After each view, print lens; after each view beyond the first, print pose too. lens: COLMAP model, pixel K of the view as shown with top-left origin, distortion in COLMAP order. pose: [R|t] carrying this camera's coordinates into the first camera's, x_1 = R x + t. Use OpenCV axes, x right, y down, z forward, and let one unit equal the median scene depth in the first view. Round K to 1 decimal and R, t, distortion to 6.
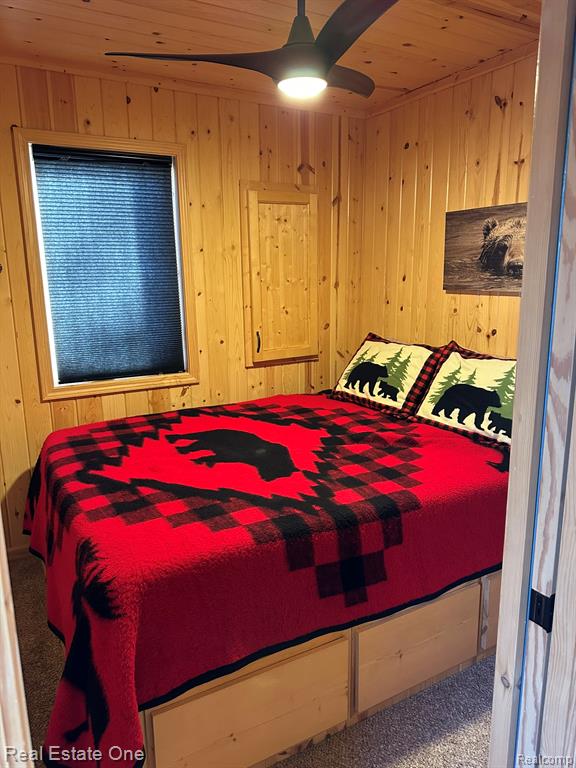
lens RADIAL K [[536.3, 0, 286.8], [0, 536.3, 384.6], [0, 0, 1]] dist [0.152911, -0.255563]
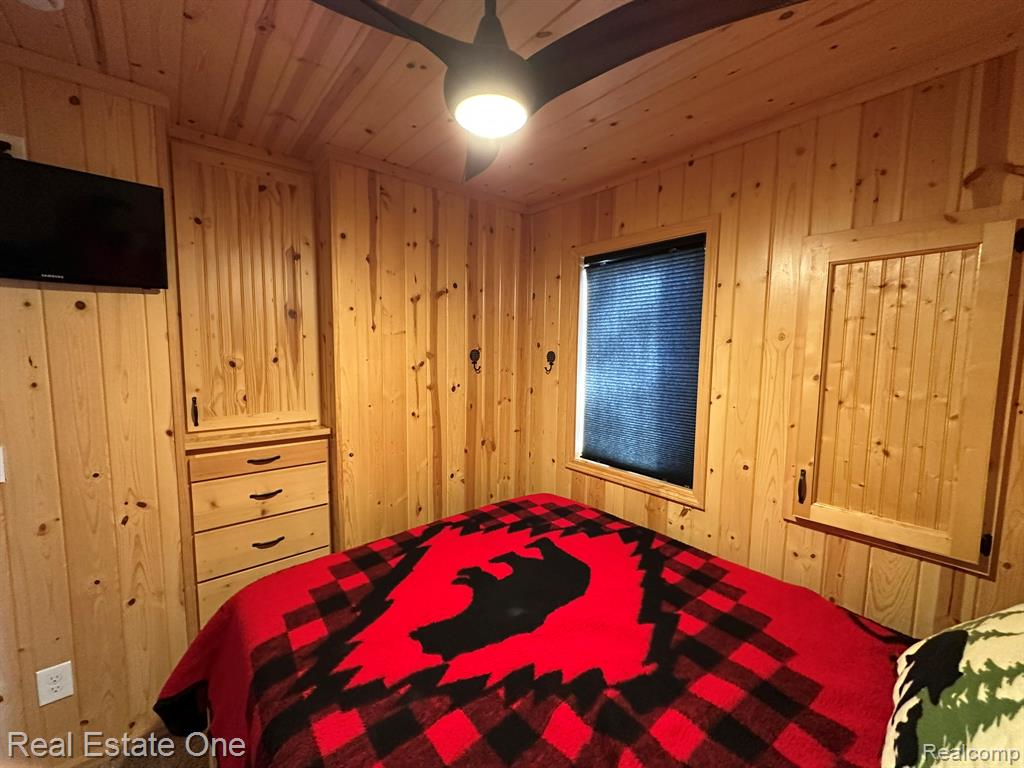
lens RADIAL K [[403.6, 0, 510.4], [0, 403.6, 386.0], [0, 0, 1]] dist [-0.008910, -0.000081]
pose [[0.181197, 0.108246, -0.977471, 0.386582], [-0.220207, 0.973153, 0.066948, -0.179811], [0.958476, 0.203115, 0.200169, 0.694406]]
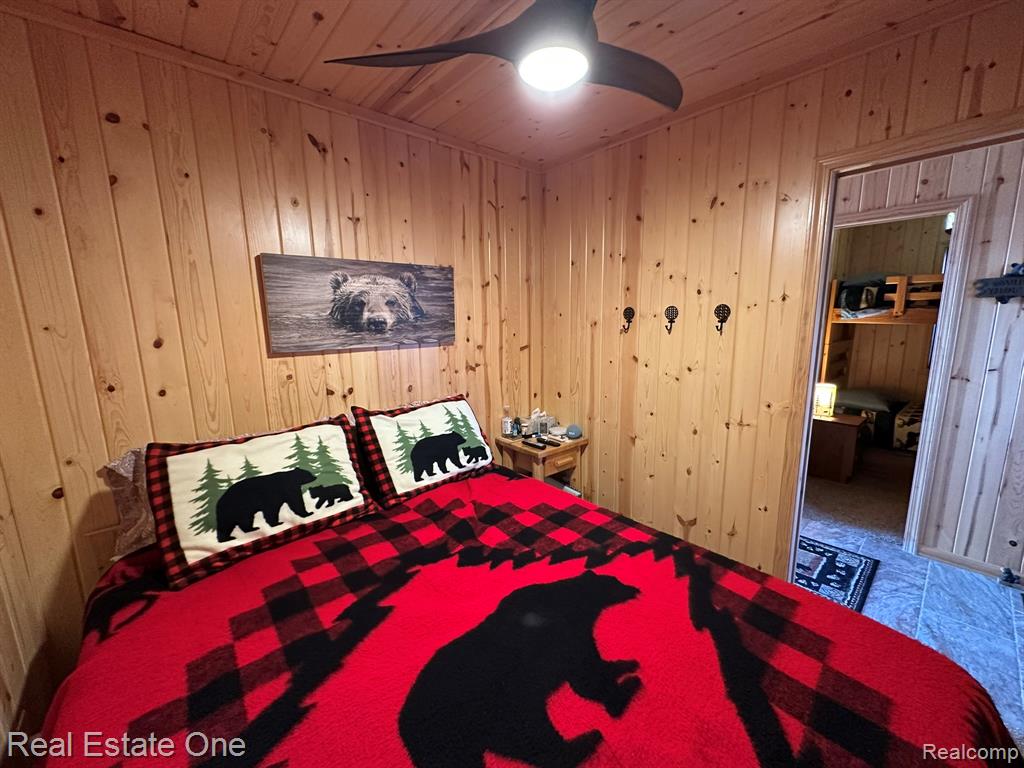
lens RADIAL K [[407.2, 0, 513.1], [0, 407.2, 384.2], [0, 0, 1]] dist [0.000664, 0.000258]
pose [[-0.211361, -0.144108, 0.966726, -0.376334], [0.223761, 0.955669, 0.191382, -0.184511], [-0.951450, 0.256766, -0.169745, 0.873540]]
